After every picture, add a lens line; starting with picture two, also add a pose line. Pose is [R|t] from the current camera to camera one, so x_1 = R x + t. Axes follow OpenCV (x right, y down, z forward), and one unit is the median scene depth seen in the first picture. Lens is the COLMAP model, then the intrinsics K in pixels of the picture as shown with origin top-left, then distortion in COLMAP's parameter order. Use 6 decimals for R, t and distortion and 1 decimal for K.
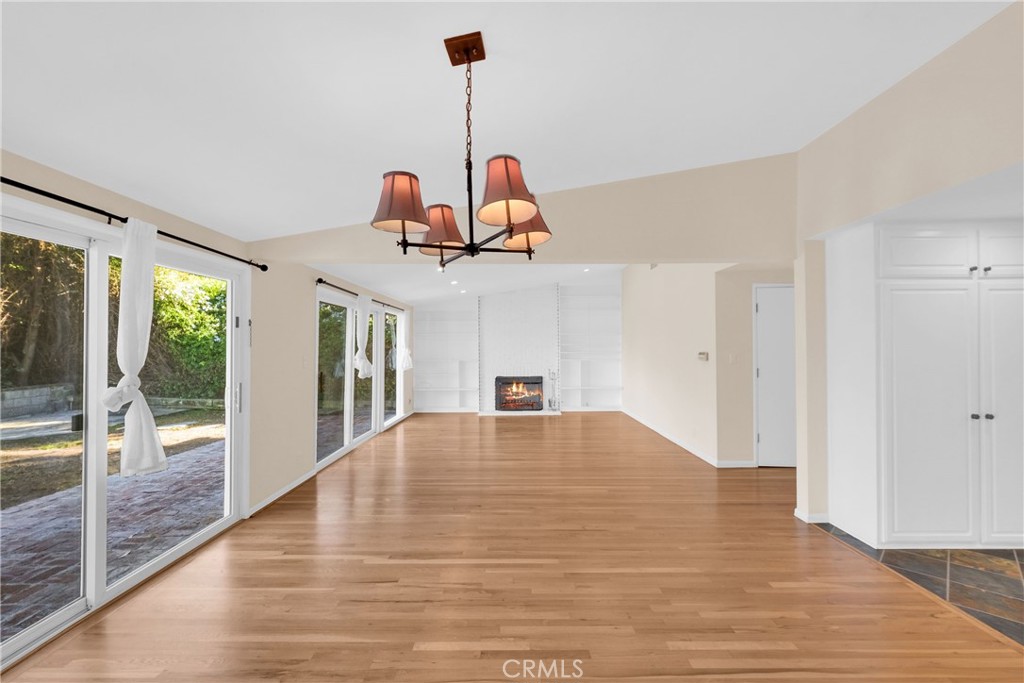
lens RADIAL K [[453.9, 0, 512.0], [0, 453.9, 341.5], [0, 0, 1]] dist [-0.000258, -0.000069]
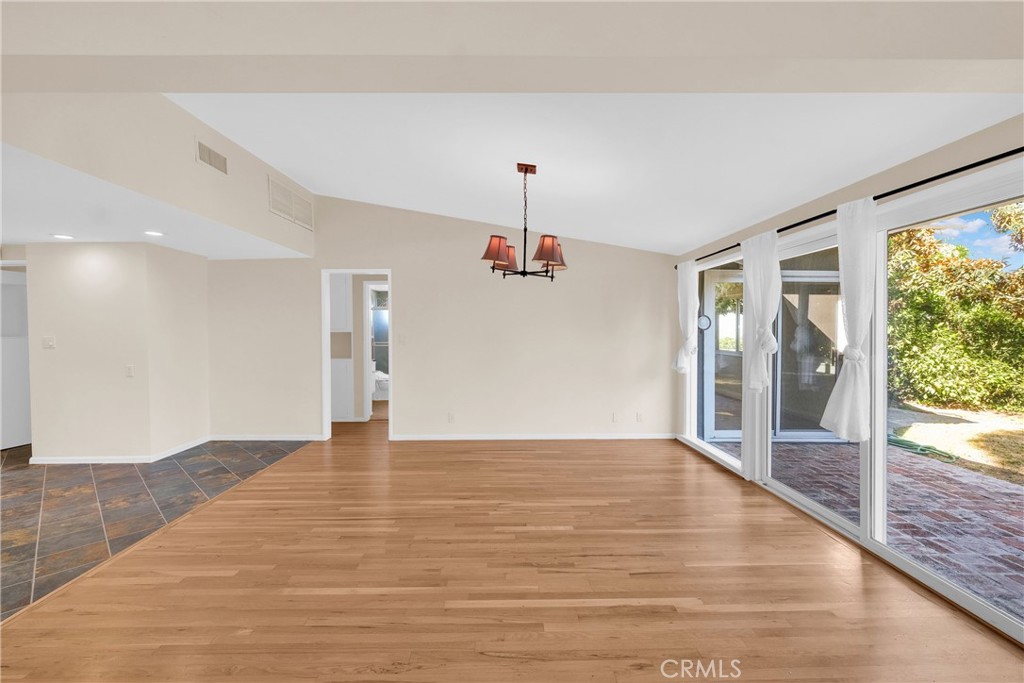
lens RADIAL K [[453.9, 0, 512.0], [0, 453.9, 341.5], [0, 0, 1]] dist [-0.000258, -0.000069]
pose [[-0.999770, 0.008034, -0.019864, 0.004002], [0.007606, 0.999740, 0.021517, 0.035518], [0.020032, 0.021361, -0.999571, 2.188058]]
